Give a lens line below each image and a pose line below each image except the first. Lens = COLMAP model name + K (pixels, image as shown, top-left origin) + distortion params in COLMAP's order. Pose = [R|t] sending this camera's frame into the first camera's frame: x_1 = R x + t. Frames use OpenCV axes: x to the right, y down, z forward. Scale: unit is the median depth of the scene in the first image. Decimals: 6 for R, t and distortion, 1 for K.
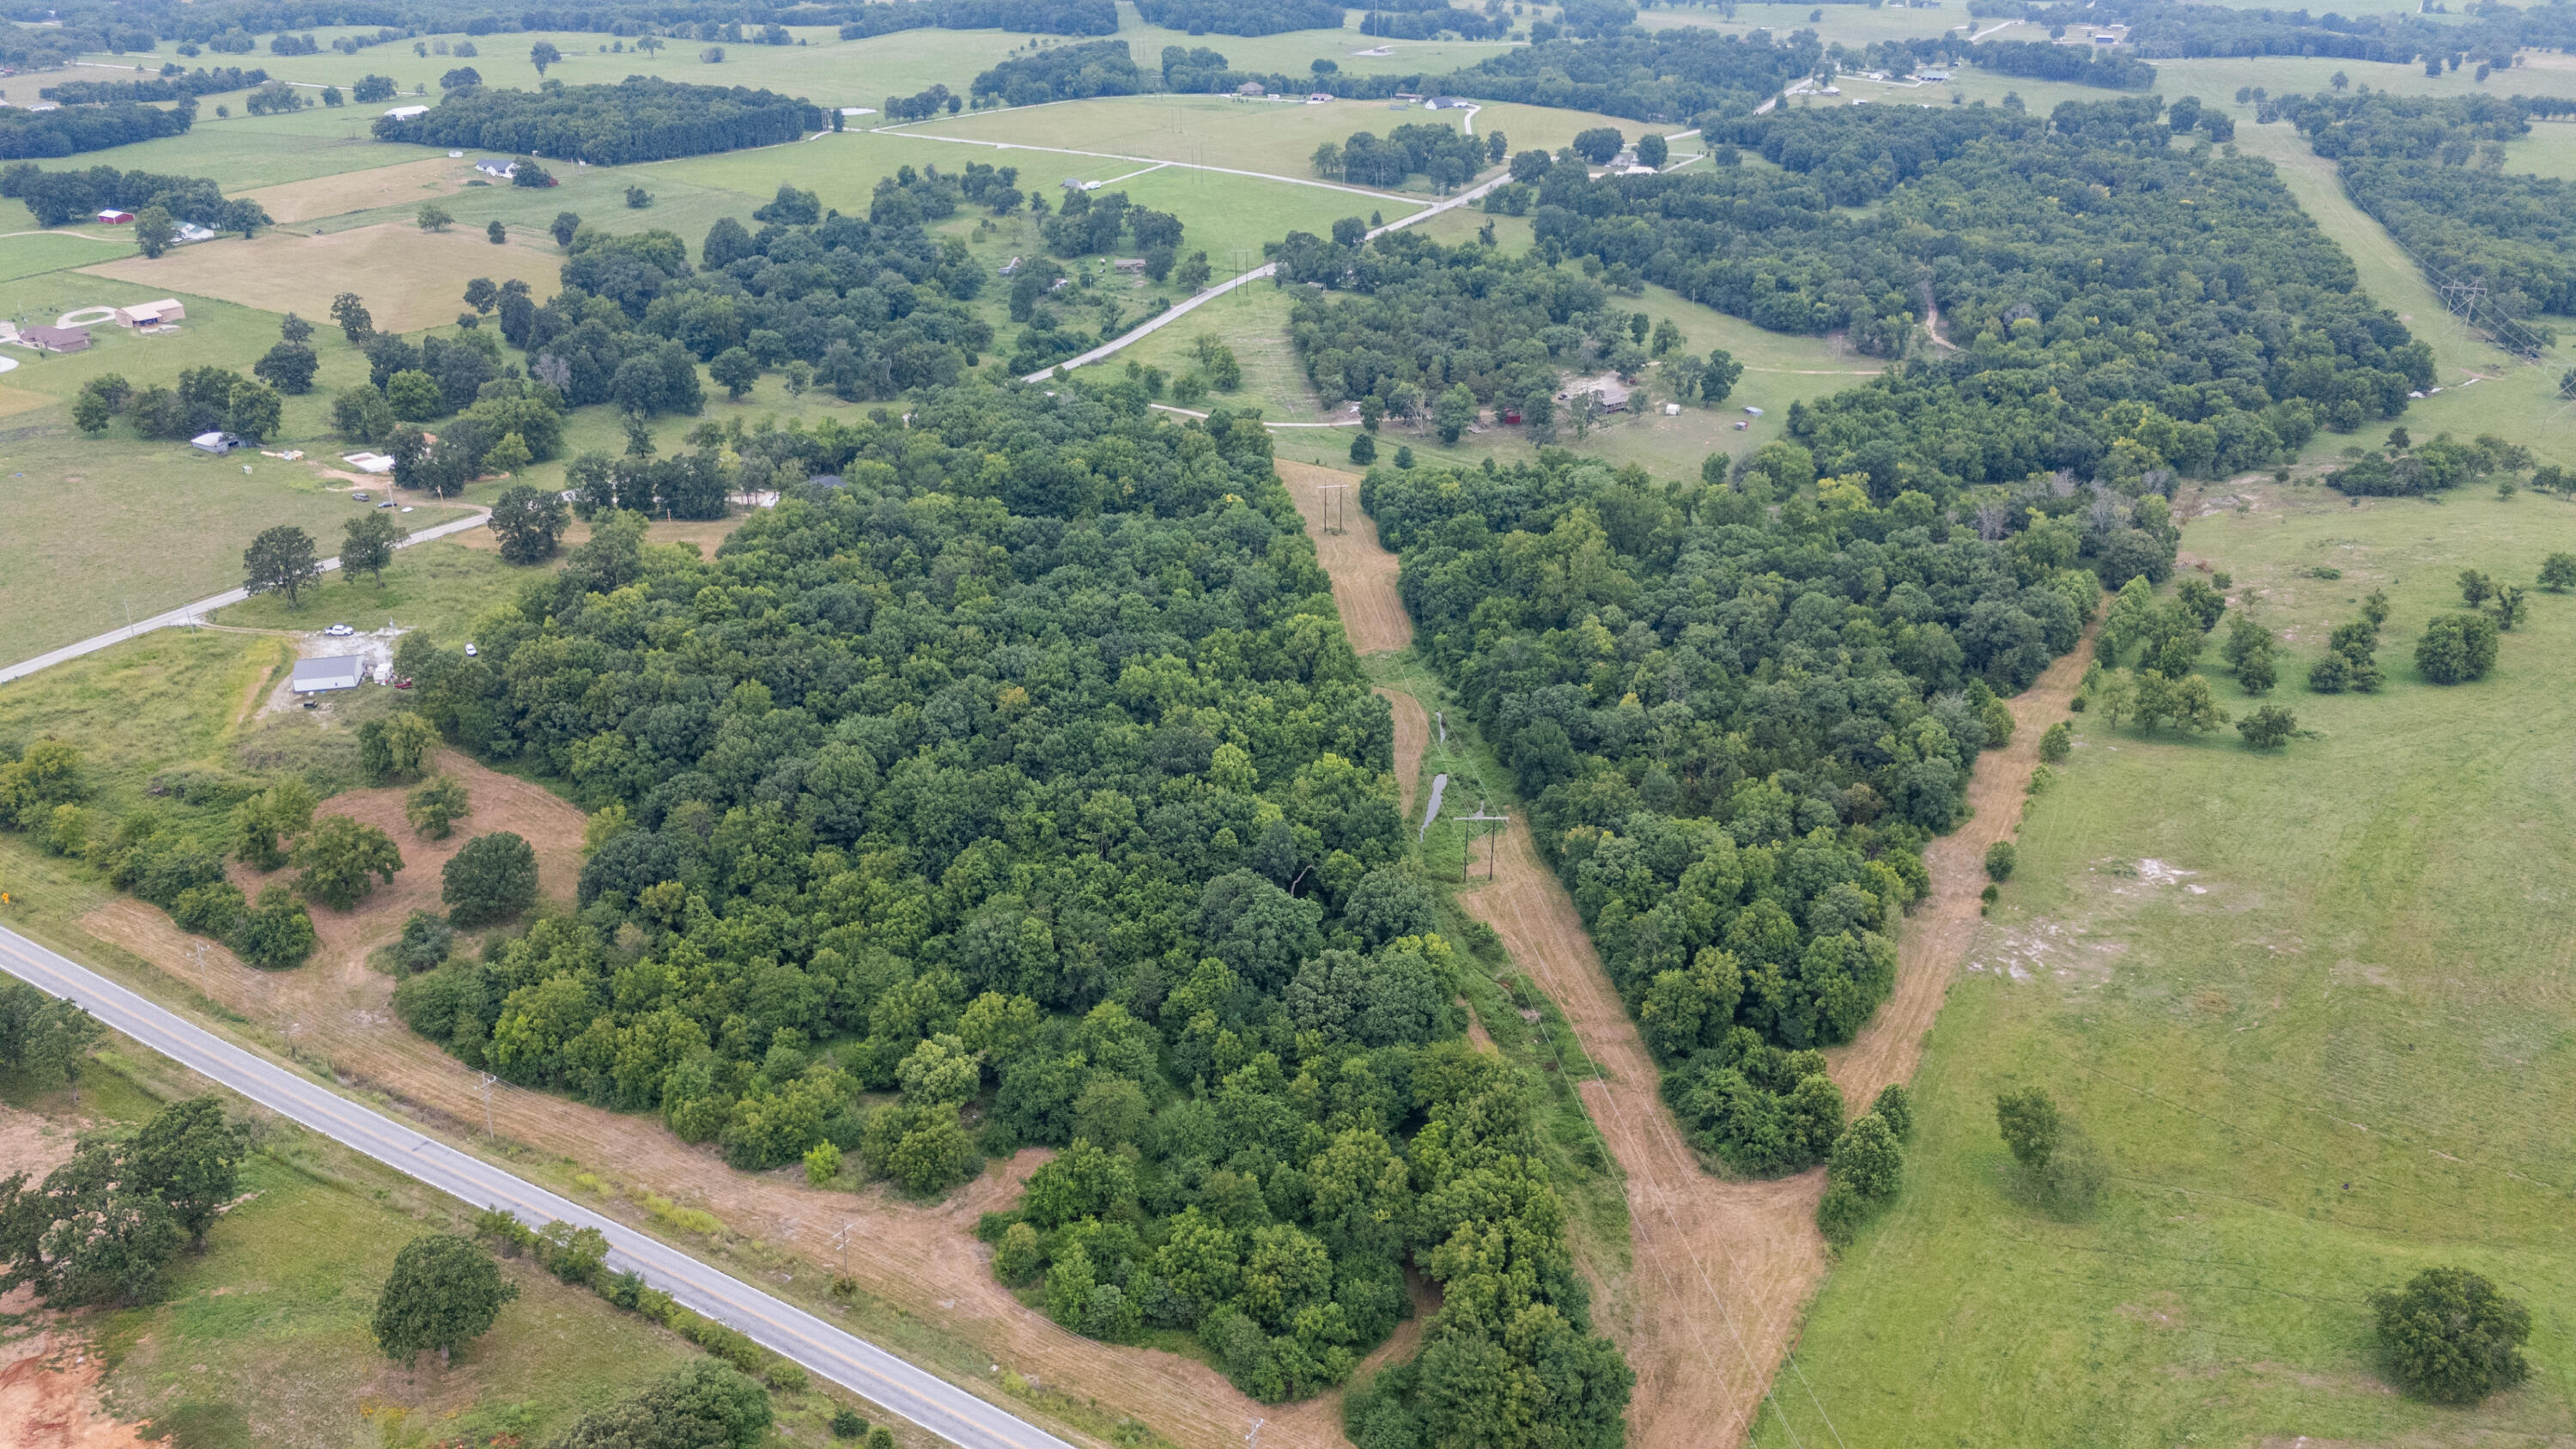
lens RADIAL K [[1892.1, 0, 1289.9], [0, 1892.1, 736.6], [0, 0, 1]] dist [0.077219, -0.073576]
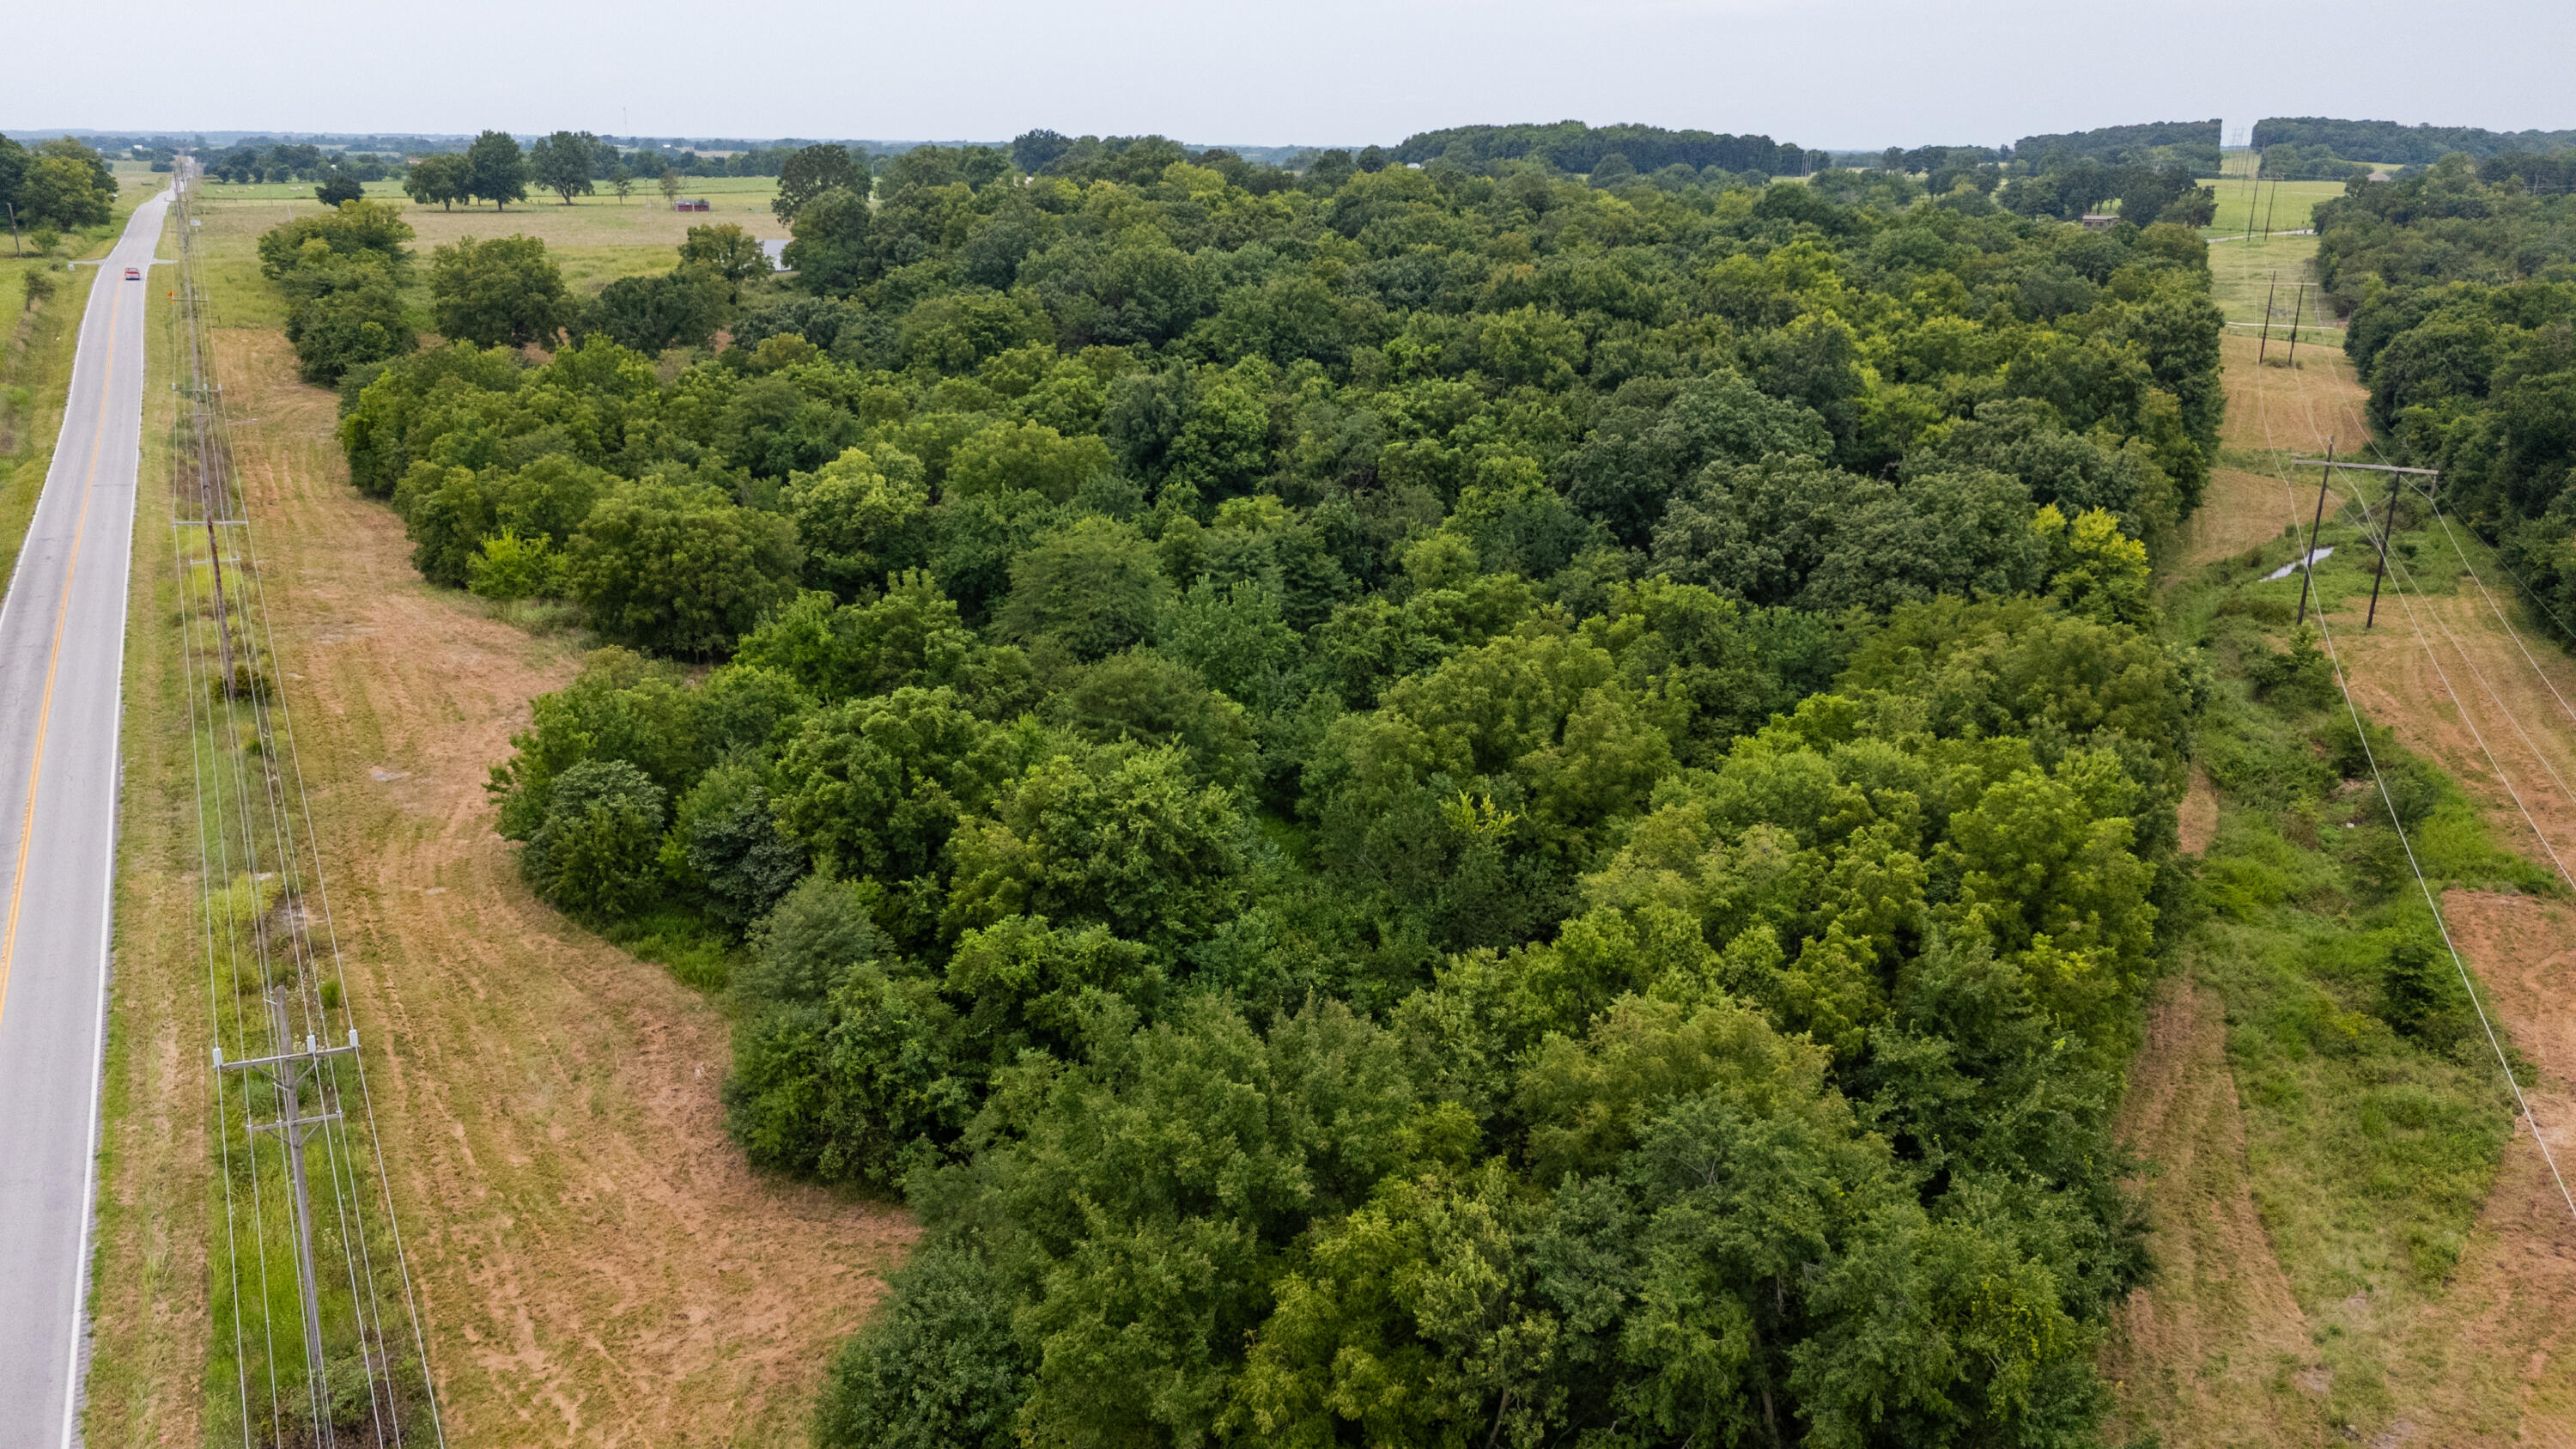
lens RADIAL K [[1892.1, 0, 1296.0], [0, 1892.1, 726.6], [0, 0, 1]] dist [0.077219, -0.073576]
pose [[0.852659, 0.155563, -0.498772, 0.104689], [-0.226938, 0.970161, -0.085368, 0.166254], [0.470609, 0.185980, 0.862519, 0.445032]]
